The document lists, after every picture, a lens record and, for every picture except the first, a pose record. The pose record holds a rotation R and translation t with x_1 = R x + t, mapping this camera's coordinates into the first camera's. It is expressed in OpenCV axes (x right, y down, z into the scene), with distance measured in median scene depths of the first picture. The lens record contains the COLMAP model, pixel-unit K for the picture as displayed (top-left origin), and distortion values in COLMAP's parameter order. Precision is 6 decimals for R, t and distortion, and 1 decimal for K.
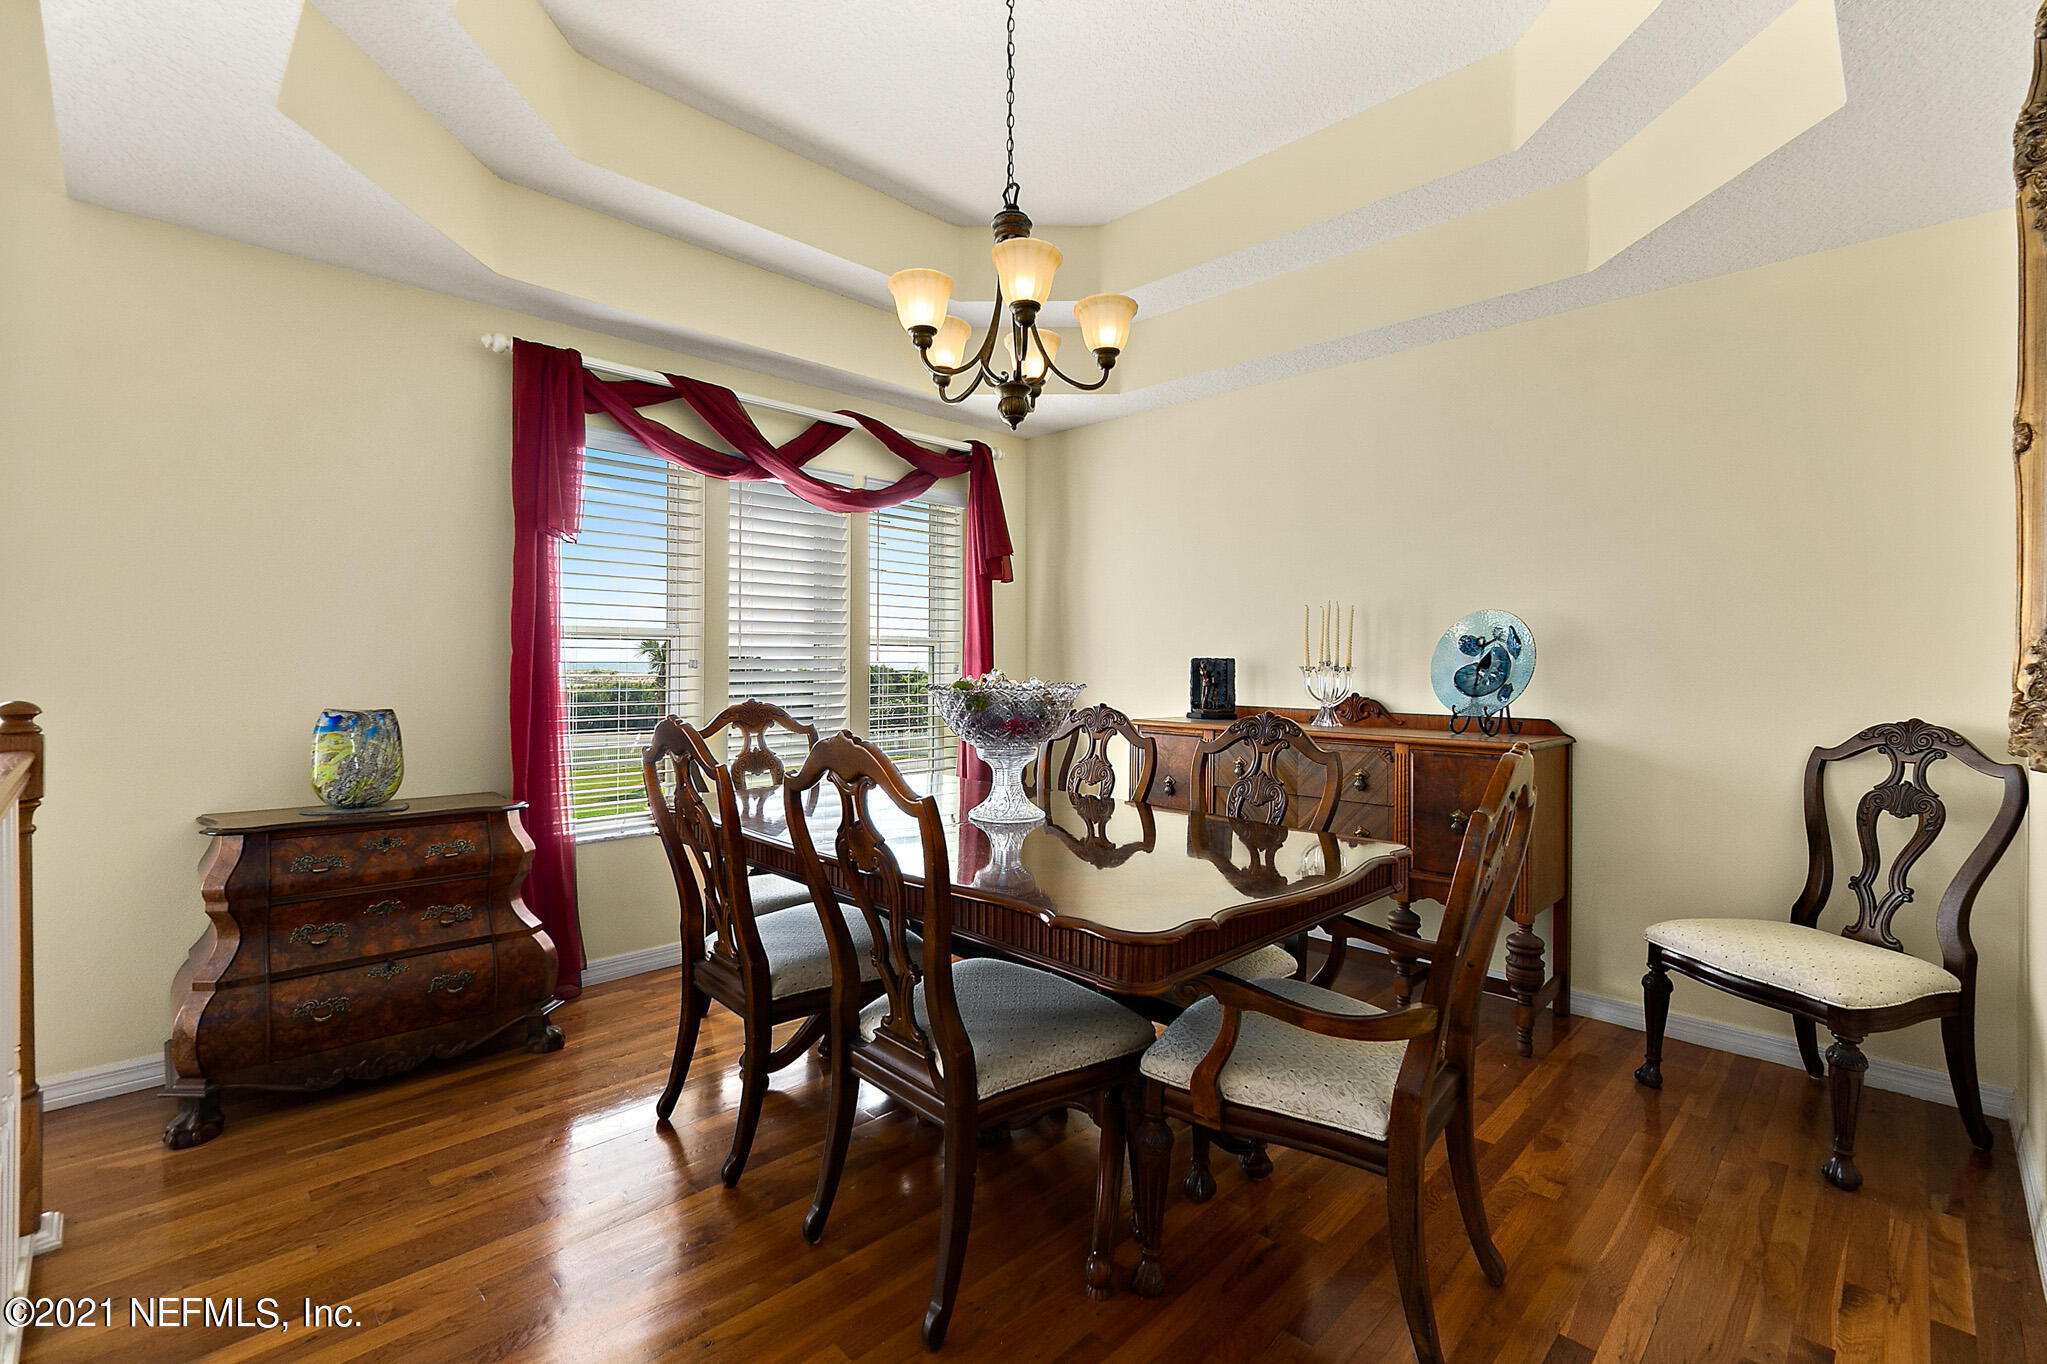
lens RADIAL K [[885.3, 0, 1019.4], [0, 885.3, 678.9], [0, 0, 1]] dist [0.001300, 0.000303]
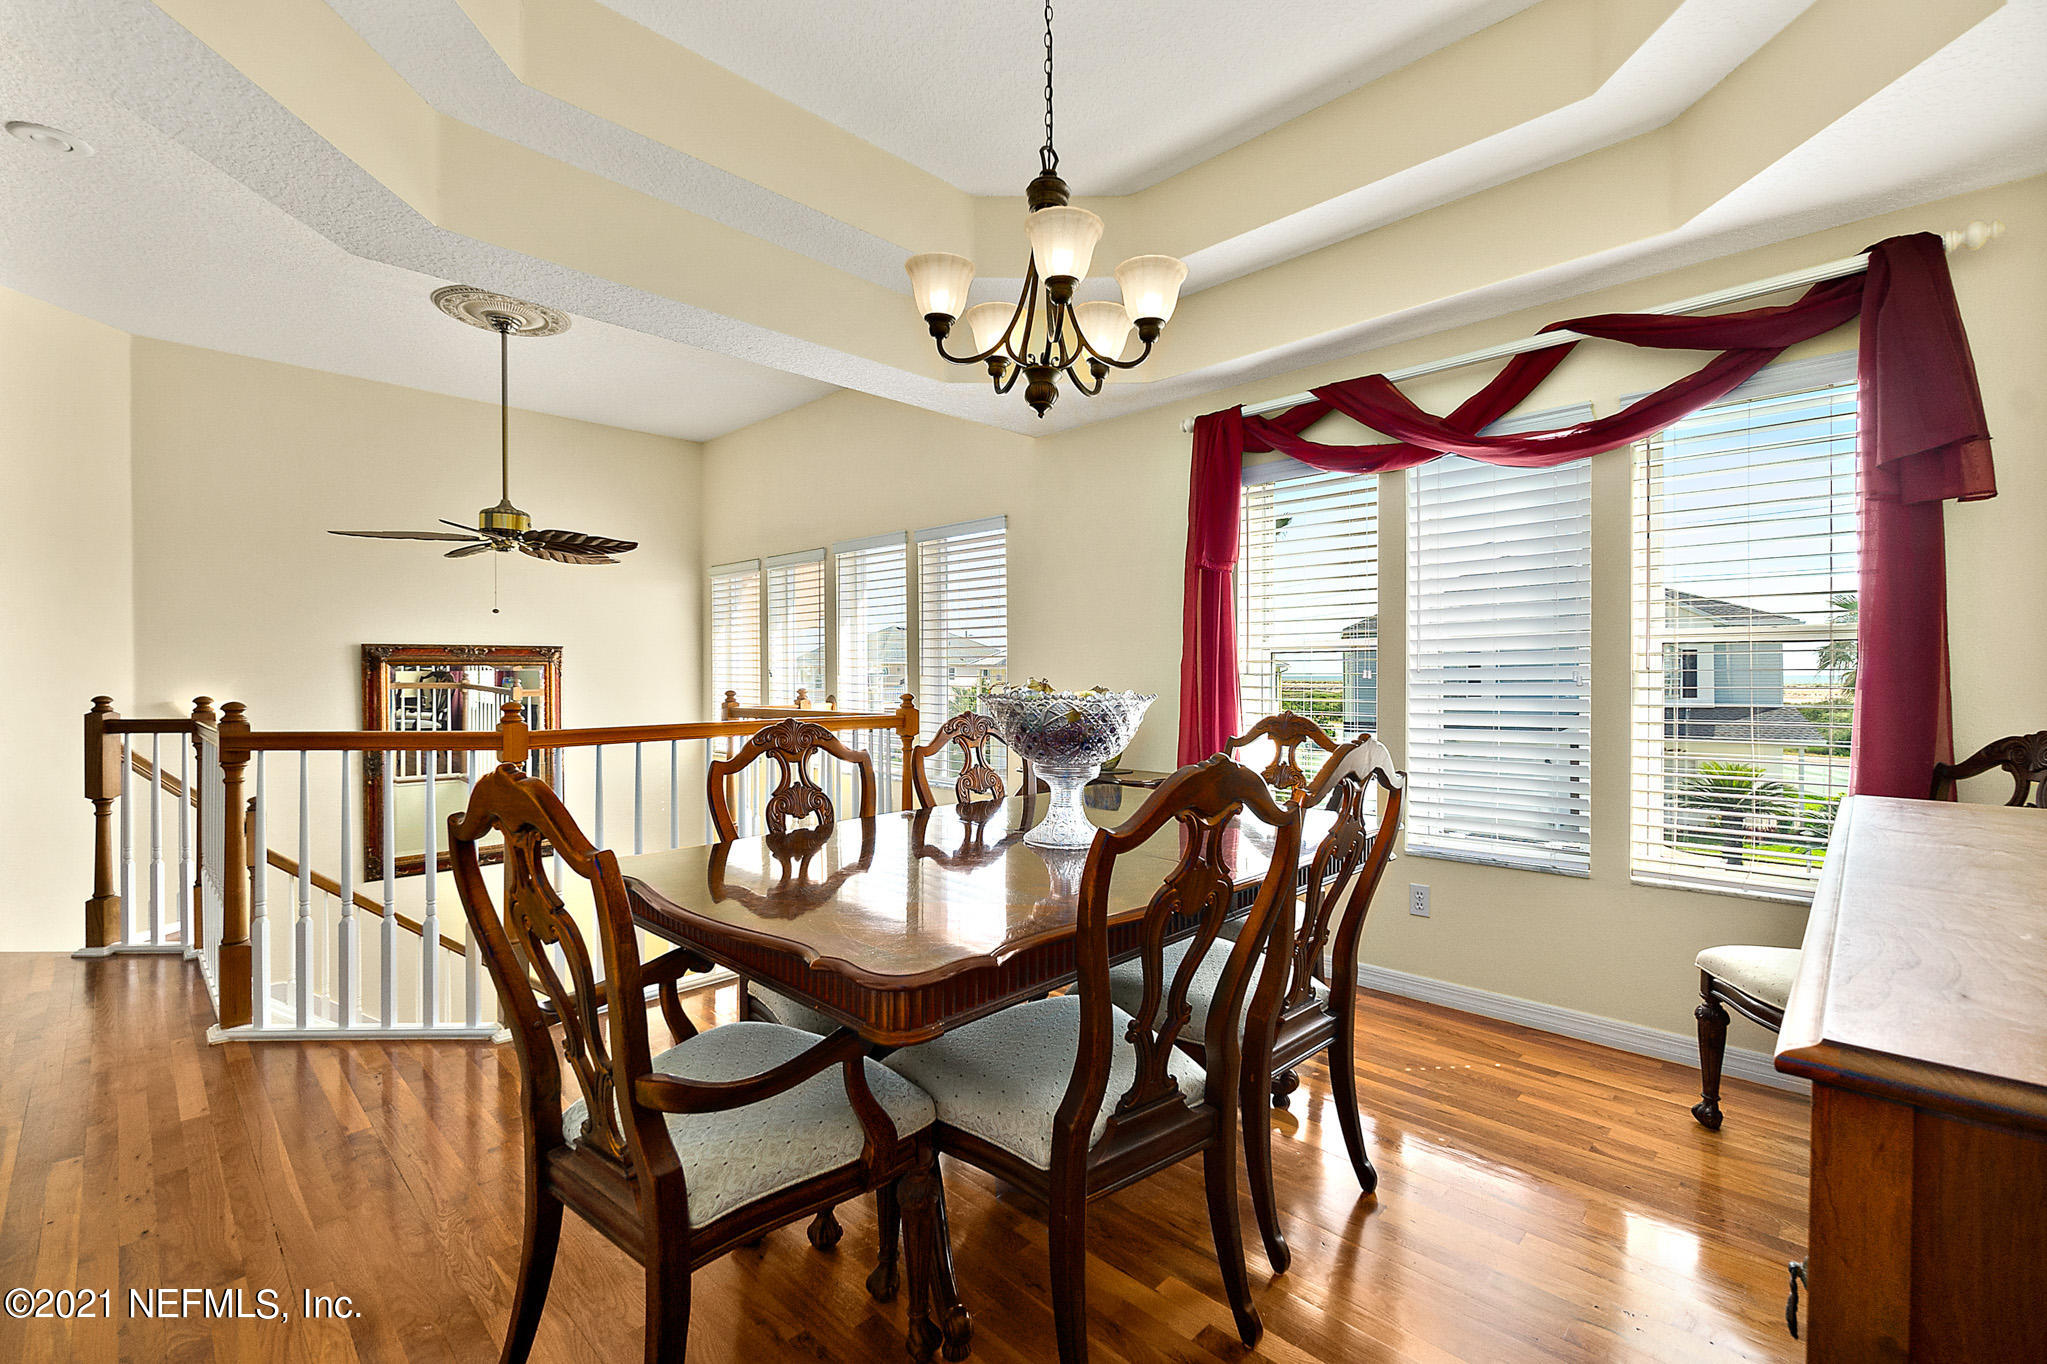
lens RADIAL K [[885.3, 0, 1019.4], [0, 885.3, 678.9], [0, 0, 1]] dist [0.001300, 0.000303]
pose [[0.028204, 0.002515, -0.999599, 0.571624], [-0.007767, 0.999967, 0.002297, -0.011901], [0.999572, 0.007699, 0.028223, 0.601150]]
